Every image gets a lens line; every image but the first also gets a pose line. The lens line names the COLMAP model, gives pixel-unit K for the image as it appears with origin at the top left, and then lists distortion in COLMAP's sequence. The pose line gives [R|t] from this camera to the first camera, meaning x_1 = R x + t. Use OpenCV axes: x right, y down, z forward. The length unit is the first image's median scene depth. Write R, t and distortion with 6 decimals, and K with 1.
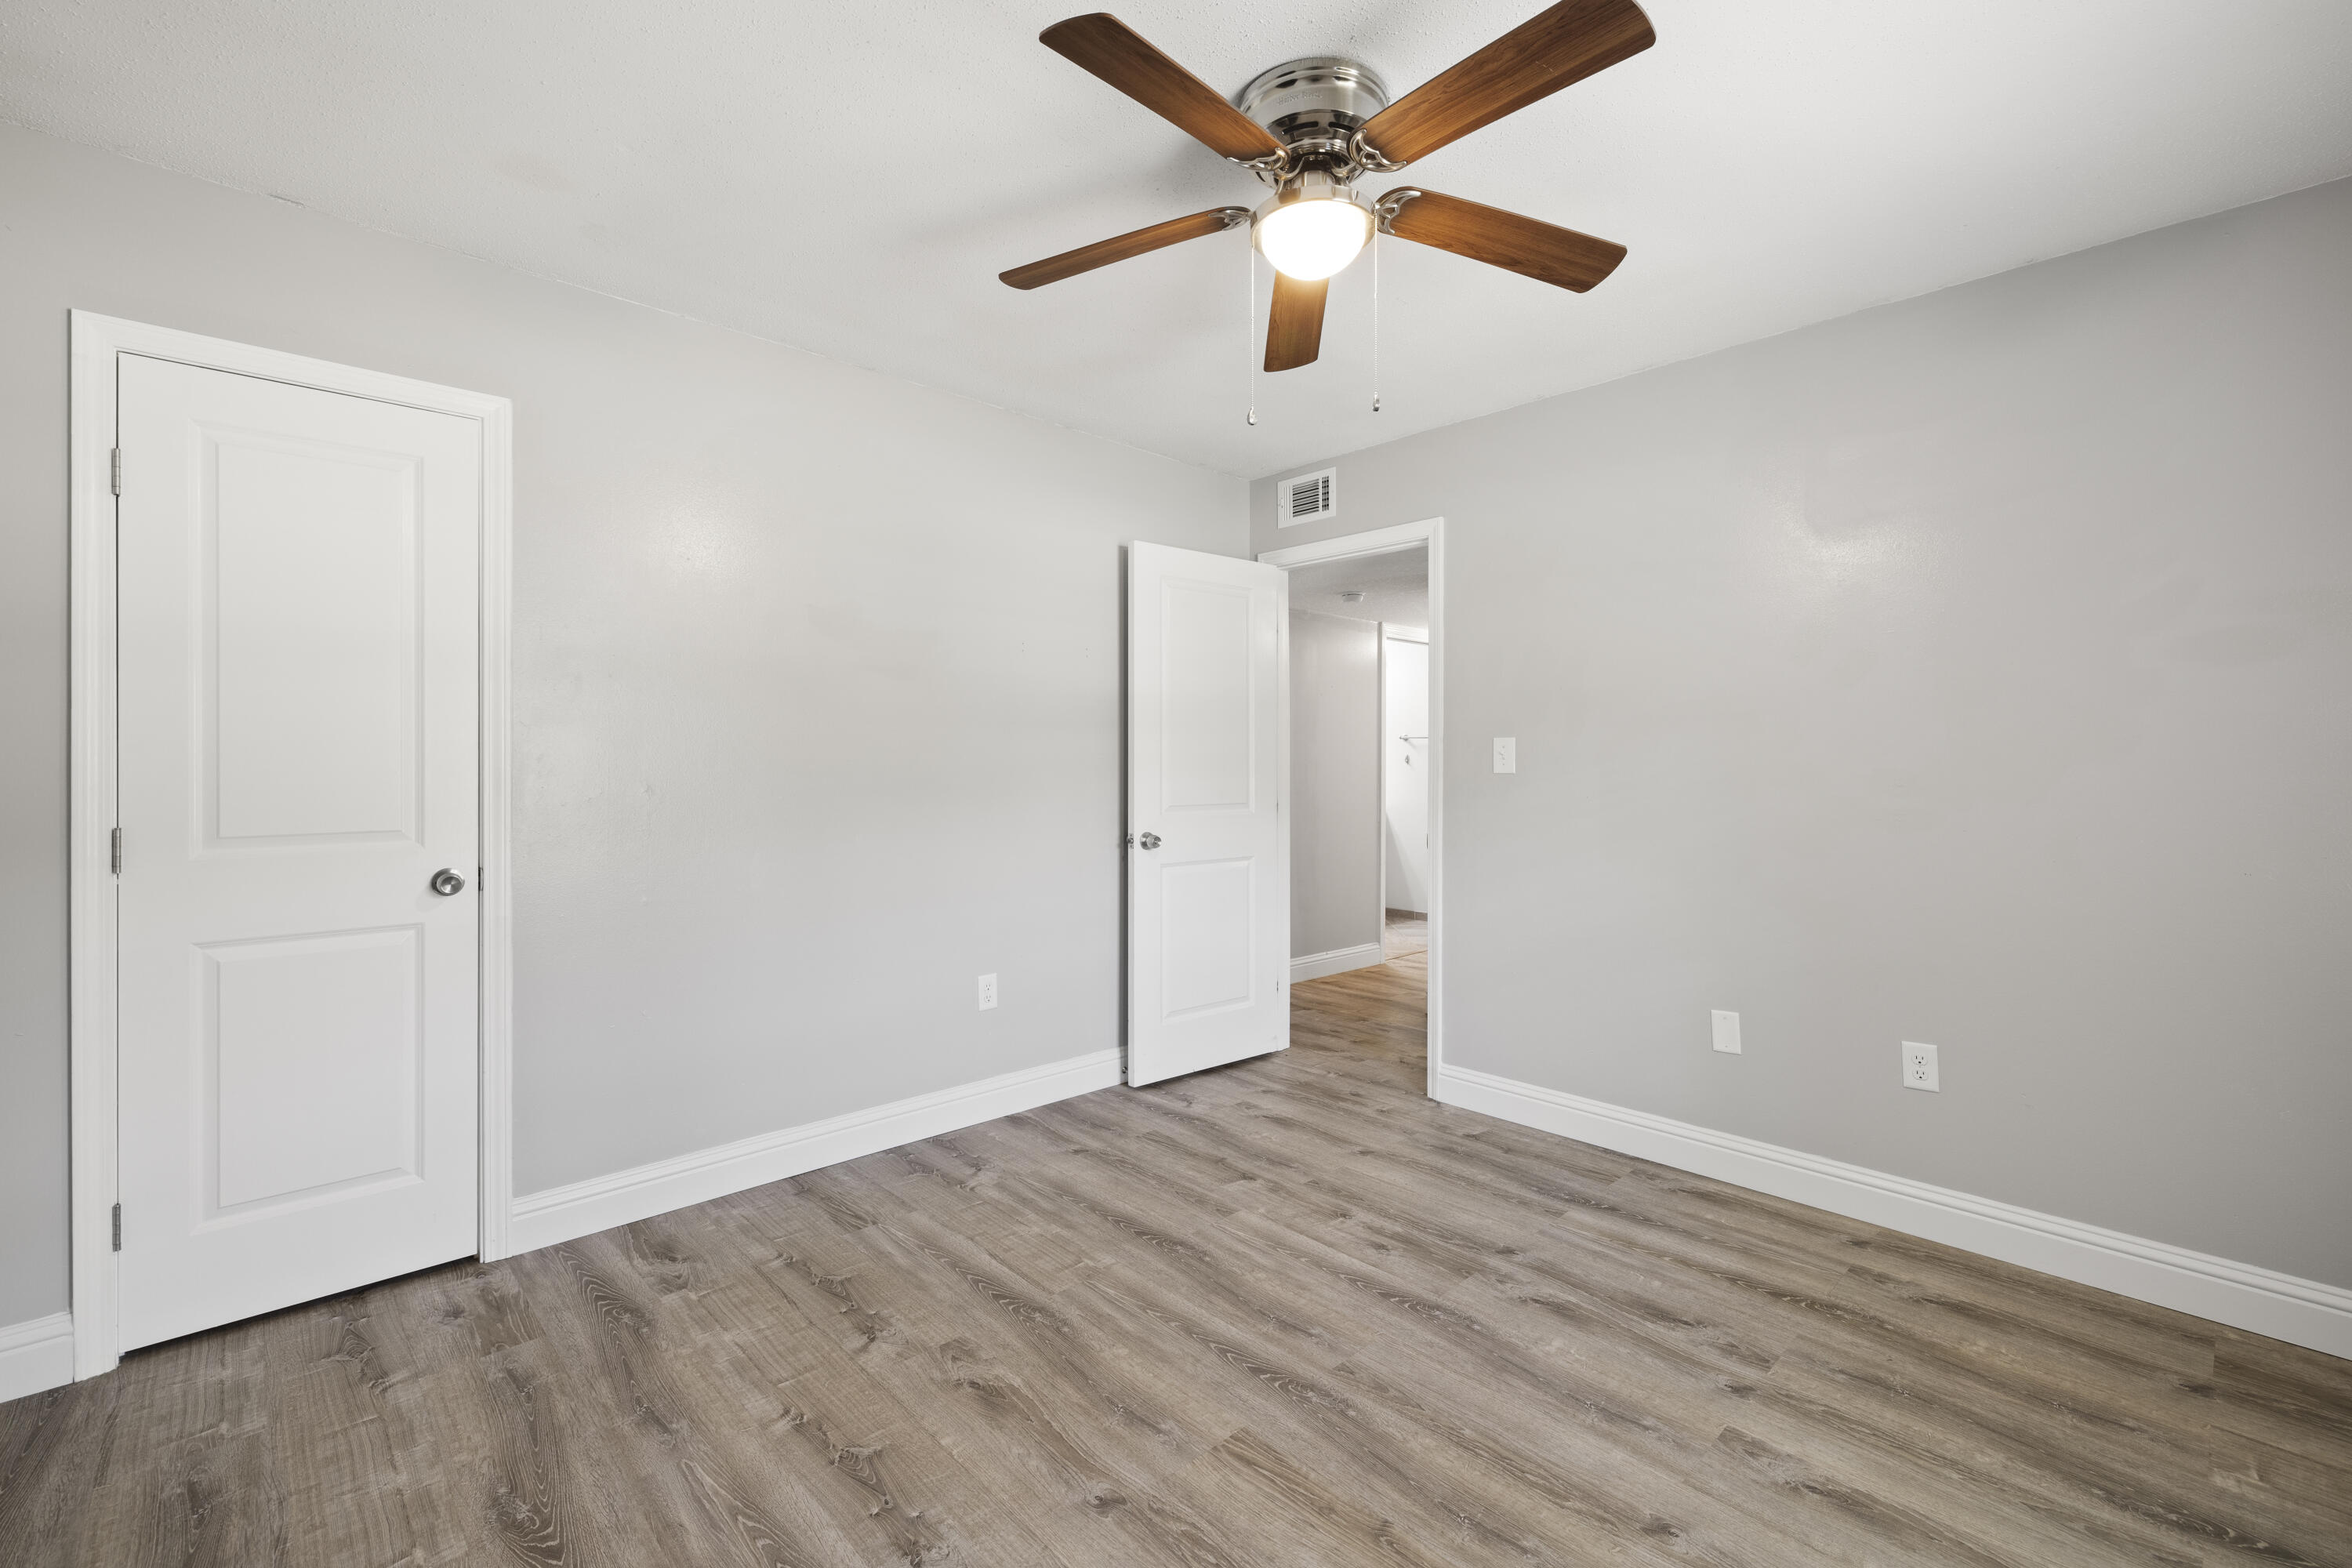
lens RADIAL K [[993.9, 0, 1175.8], [0, 993.9, 778.1], [0, 0, 1]] dist [0.000467, -0.000302]
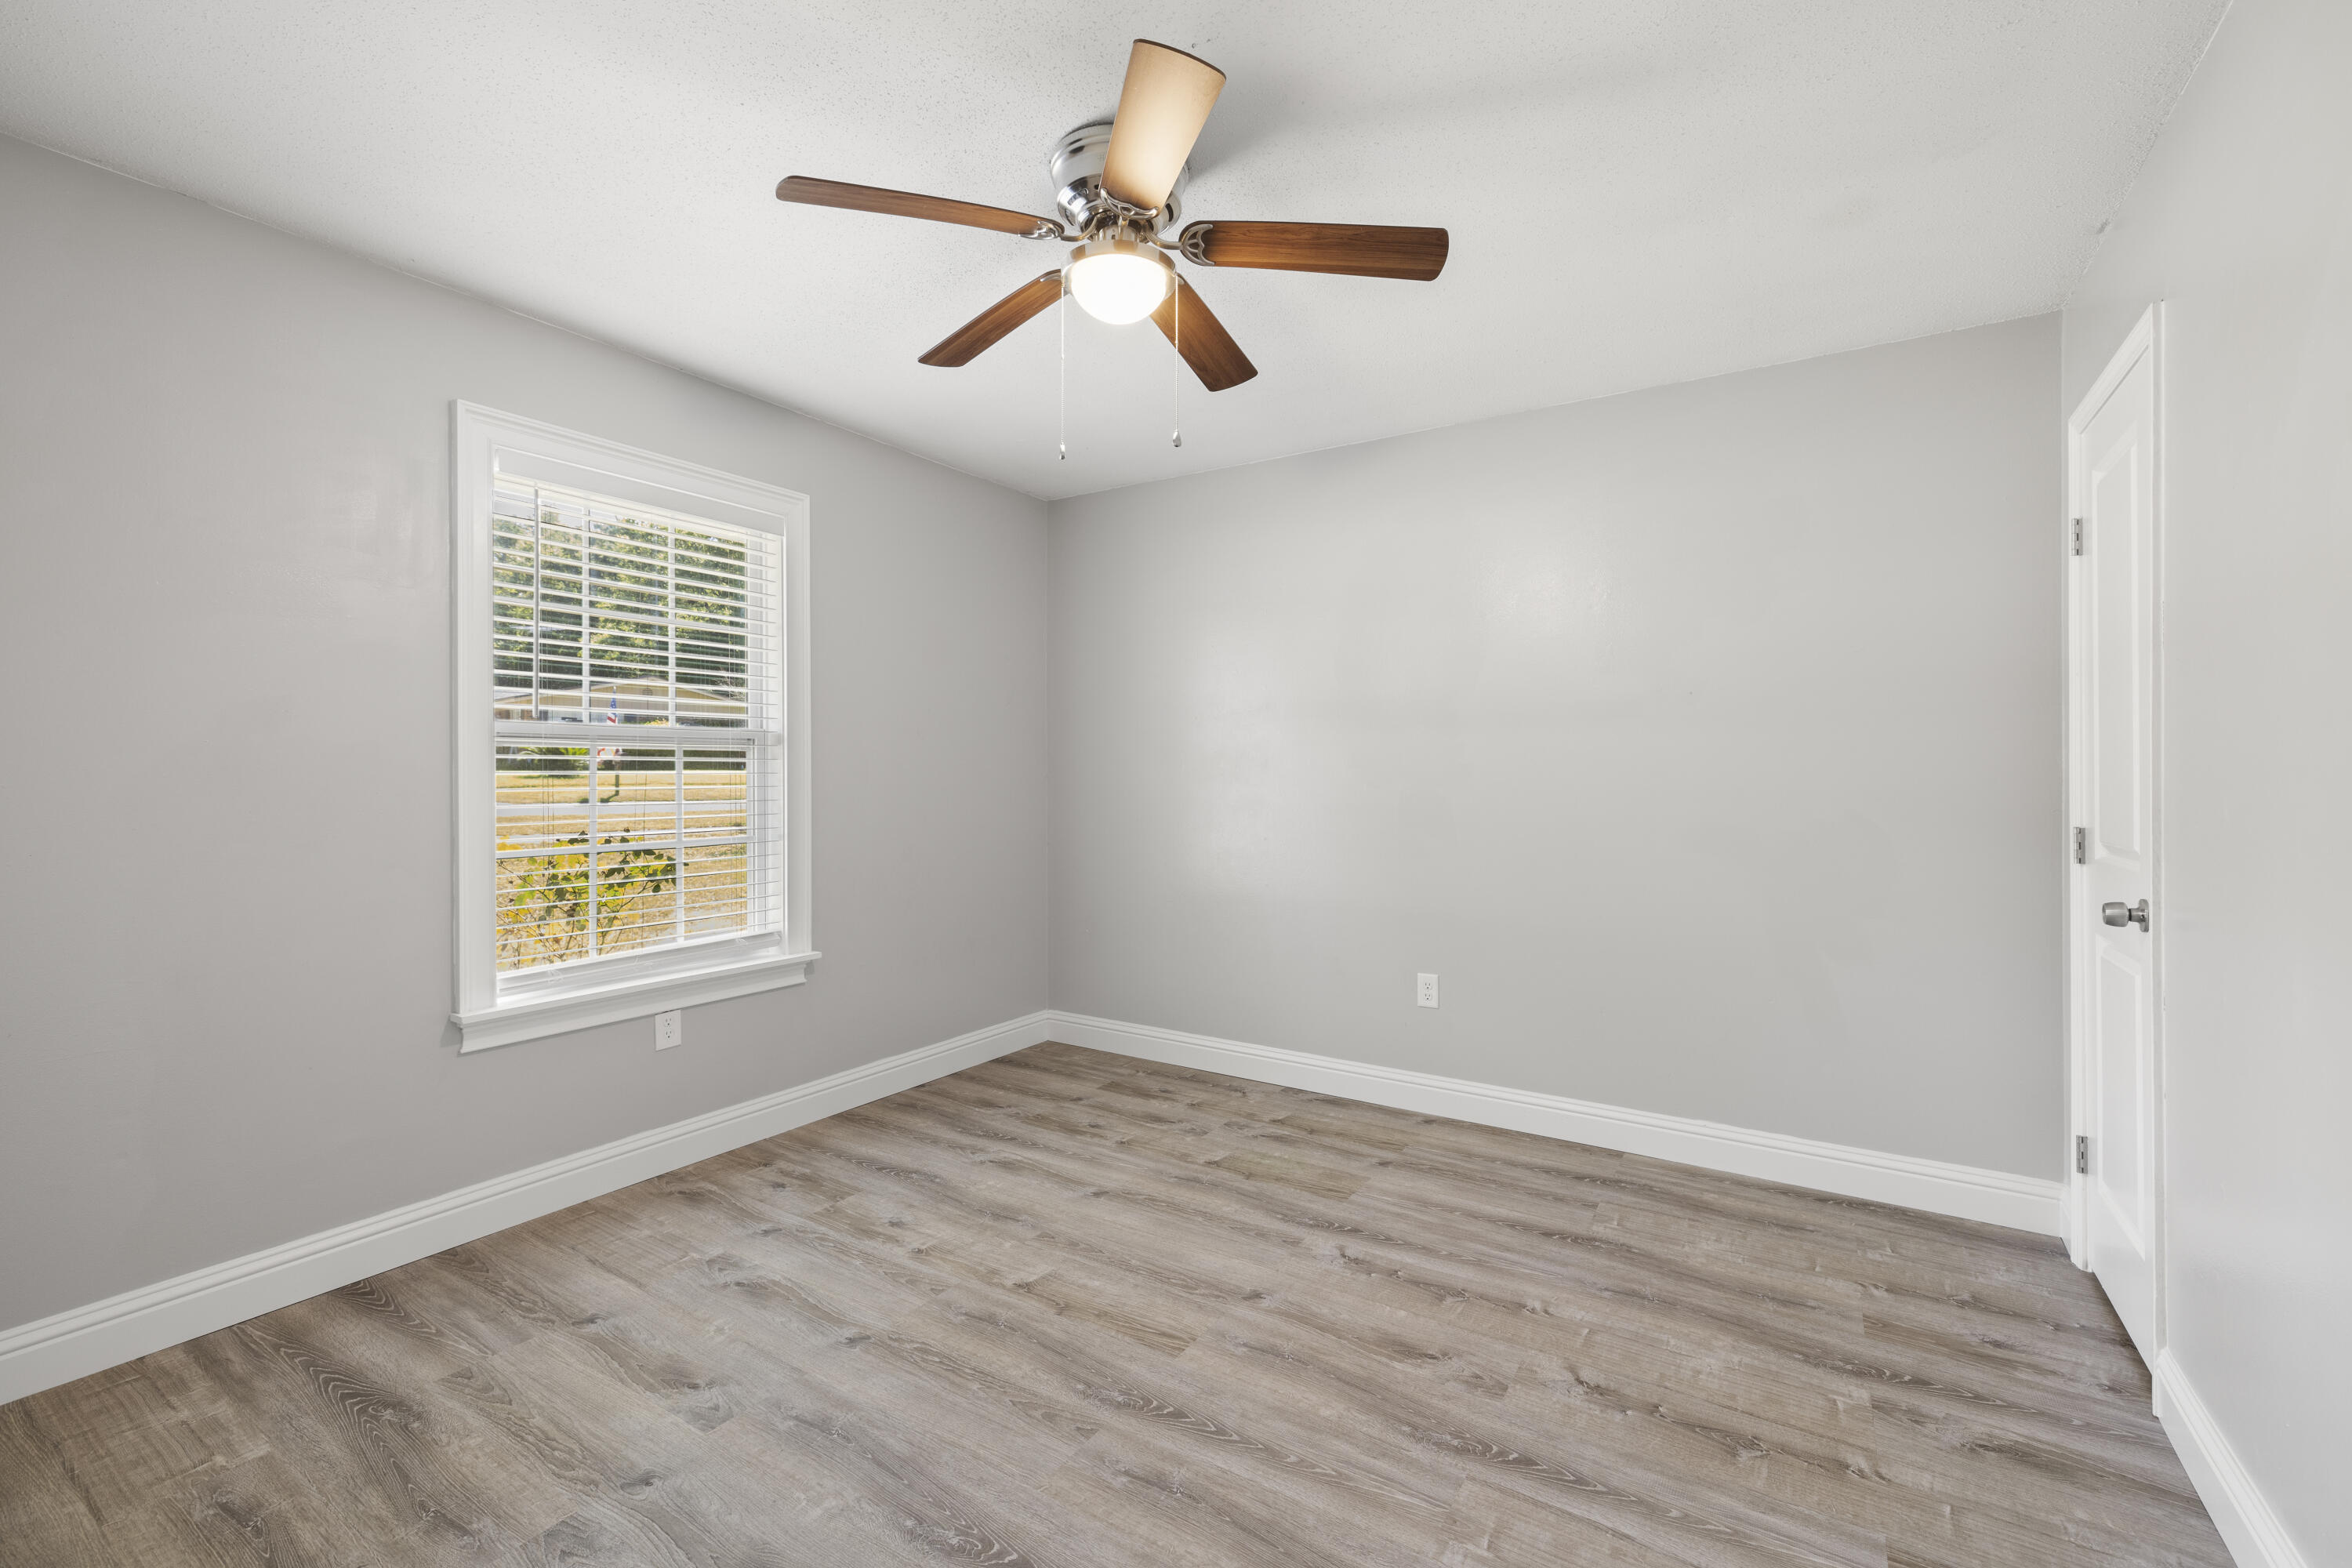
lens RADIAL K [[993.9, 0, 1175.8], [0, 993.9, 778.1], [0, 0, 1]] dist [0.000467, -0.000302]
pose [[-0.970263, -0.002329, -0.242043, 0.316954], [-0.006992, 0.999806, 0.018408, -0.026301], [0.241953, 0.019553, -0.970091, 1.922895]]
